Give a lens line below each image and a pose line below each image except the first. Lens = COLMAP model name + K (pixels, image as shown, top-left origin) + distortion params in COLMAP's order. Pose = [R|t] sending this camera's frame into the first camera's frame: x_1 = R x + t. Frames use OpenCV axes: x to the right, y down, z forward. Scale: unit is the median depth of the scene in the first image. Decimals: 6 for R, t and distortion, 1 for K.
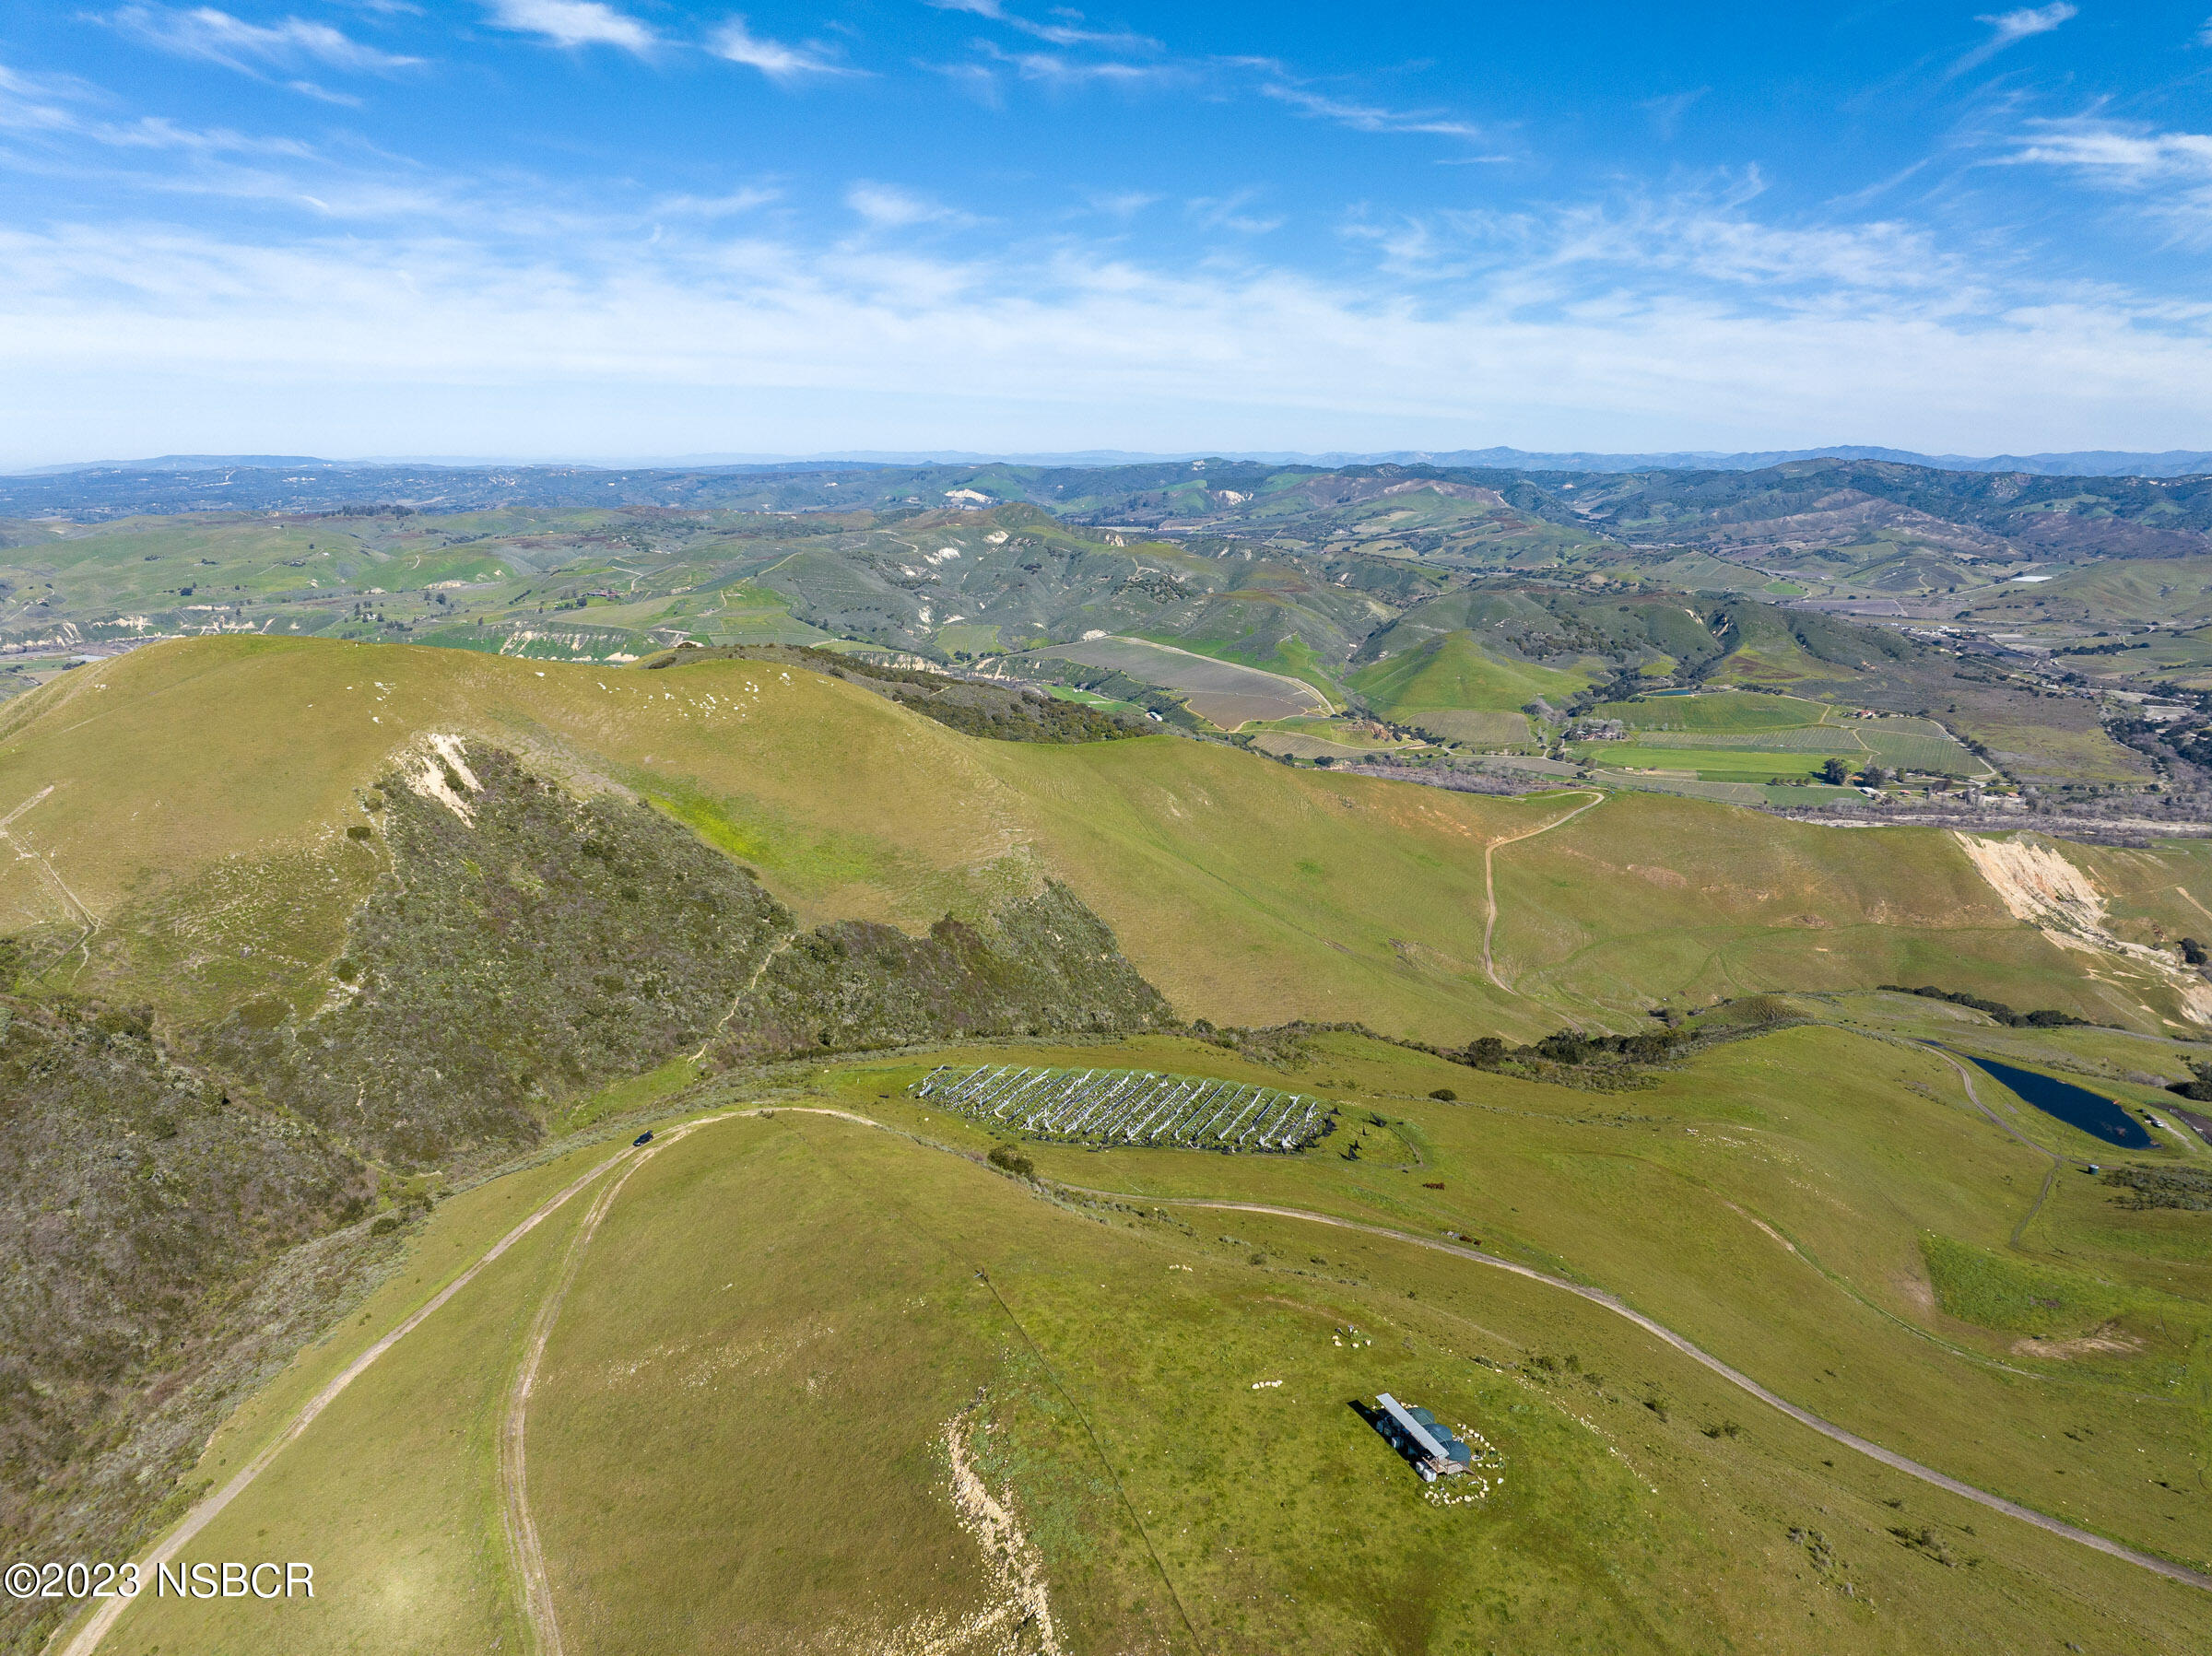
lens RADIAL K [[1527.7, 0, 1104.0], [0, 1527.7, 830.8], [0, 0, 1]] dist [-0.035868, -0.009373]
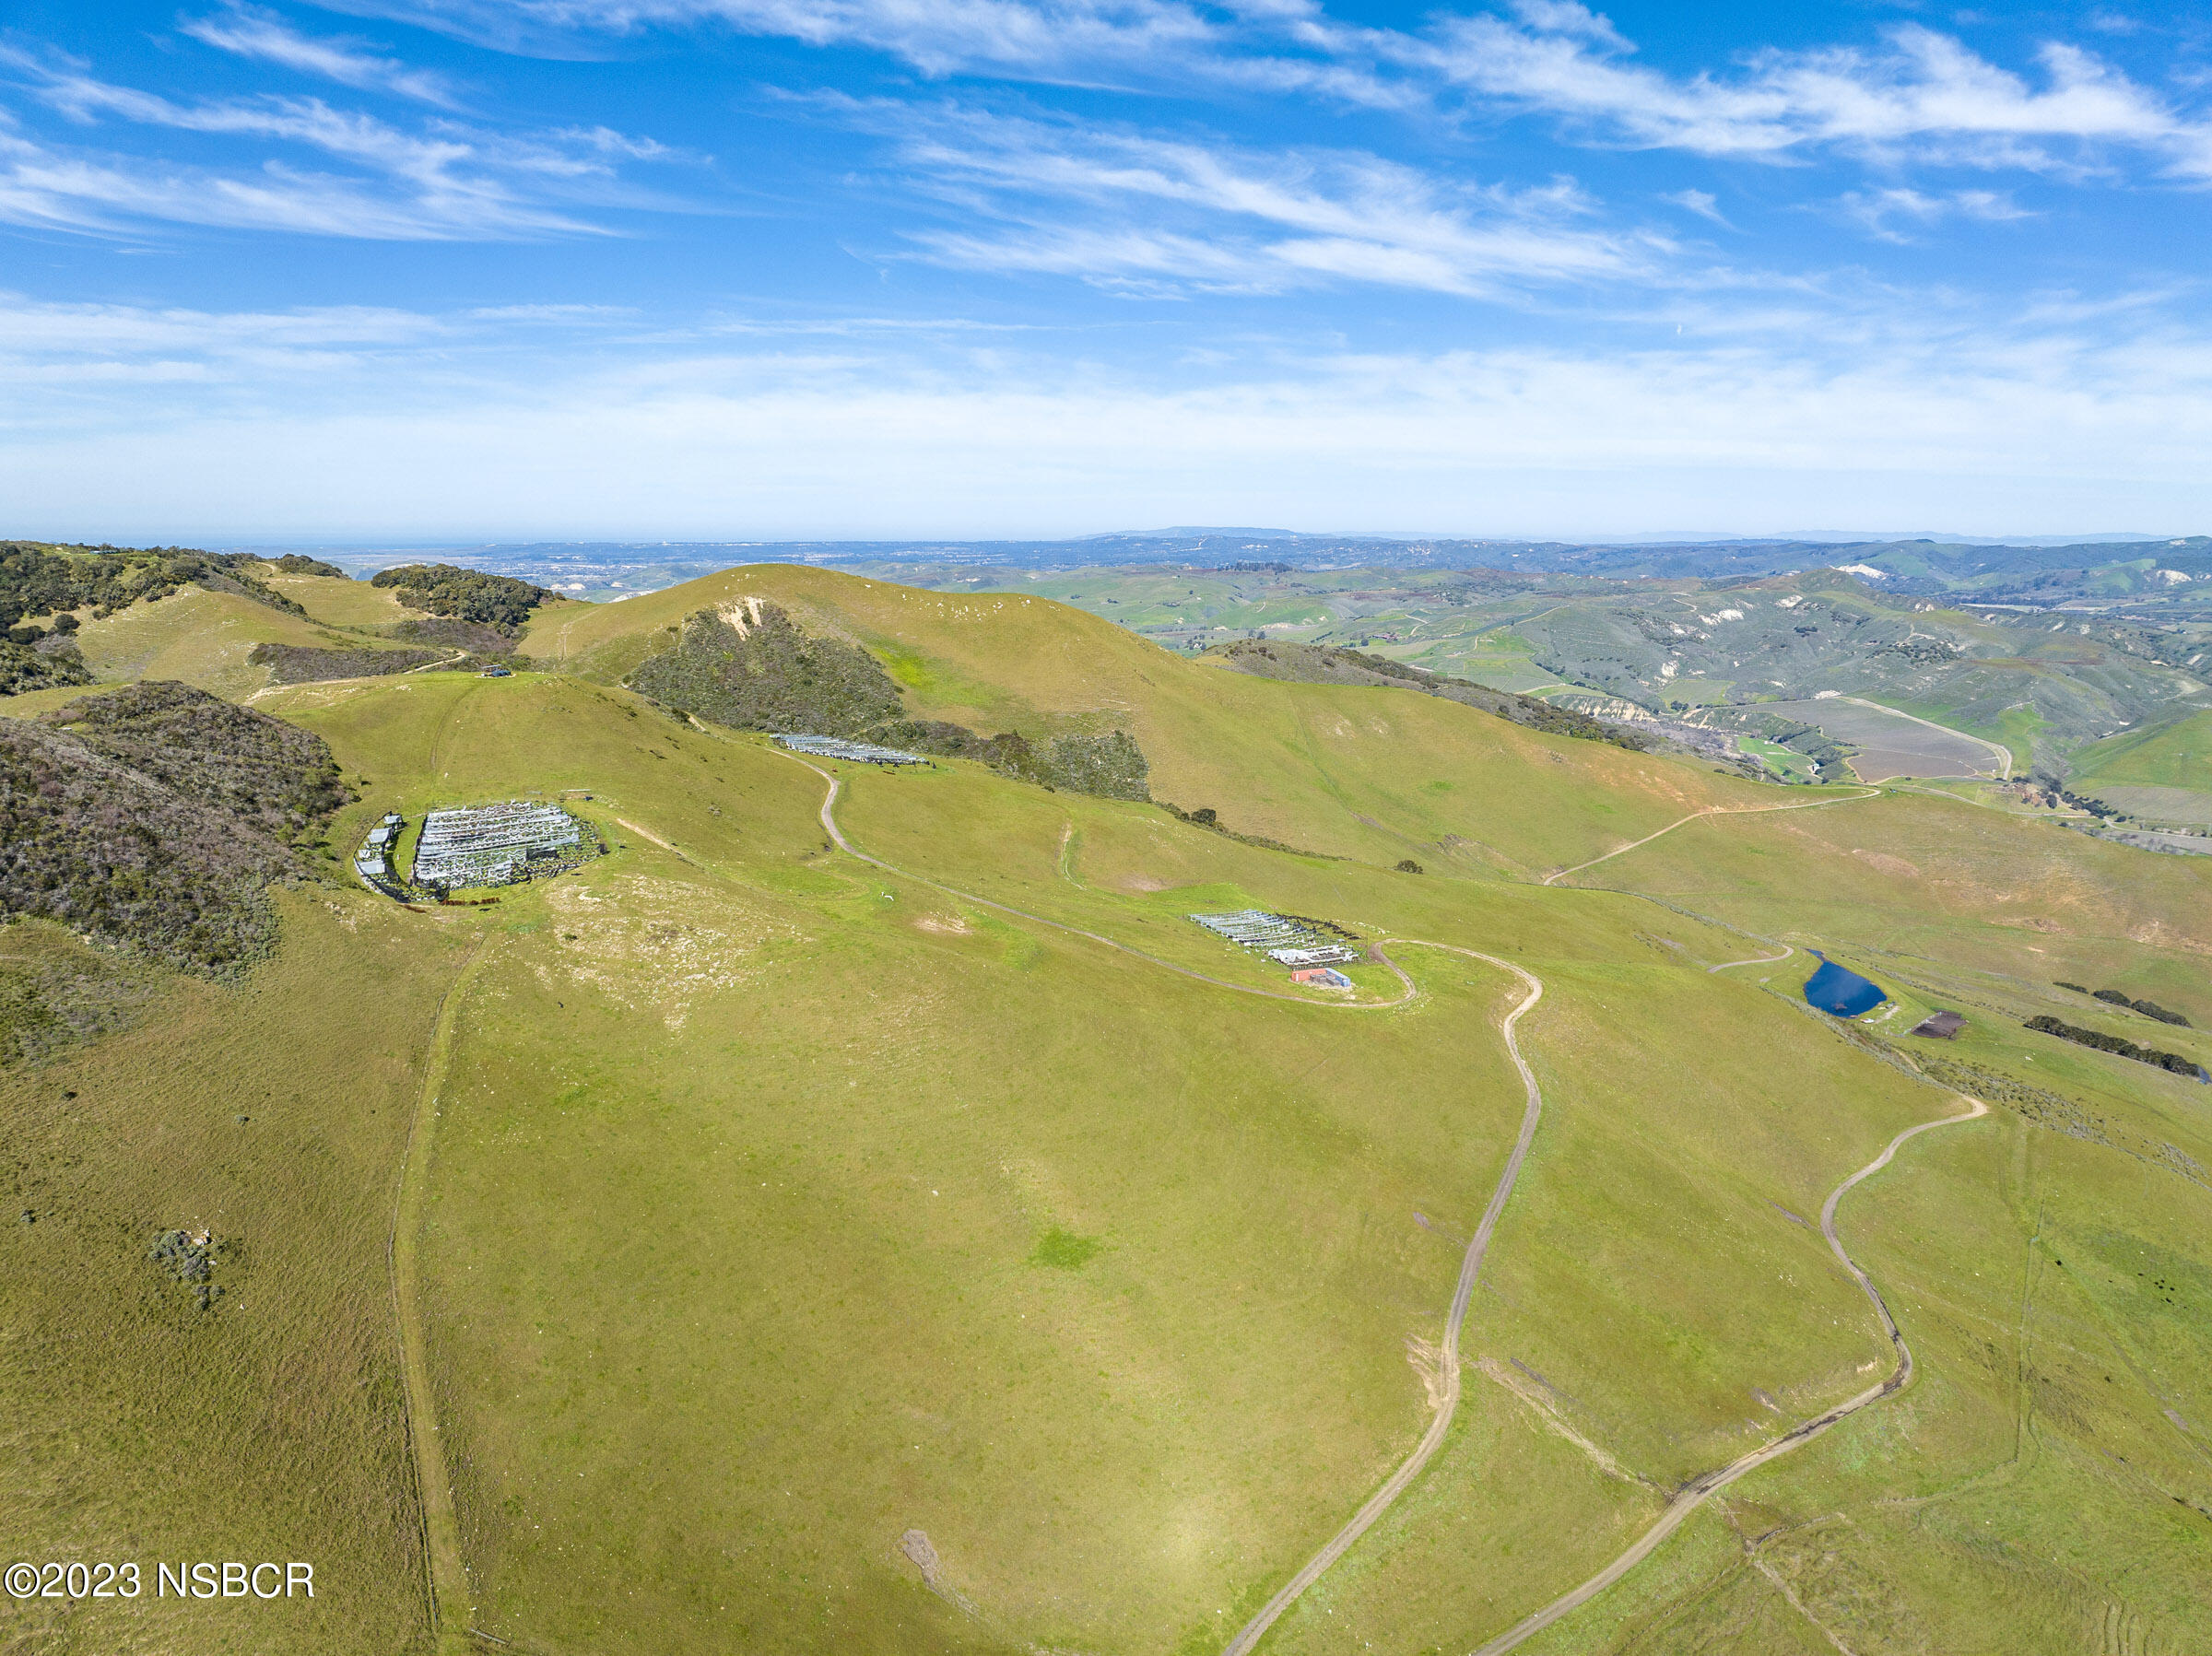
lens RADIAL K [[1527.7, 0, 1115.3], [0, 1527.7, 825.8], [0, 0, 1]] dist [-0.035868, -0.009373]
pose [[0.827261, 0.105093, -0.551901, 0.142165], [-0.134385, 0.990847, -0.012757, 0.025210], [0.545509, 0.084721, 0.833812, -0.047093]]
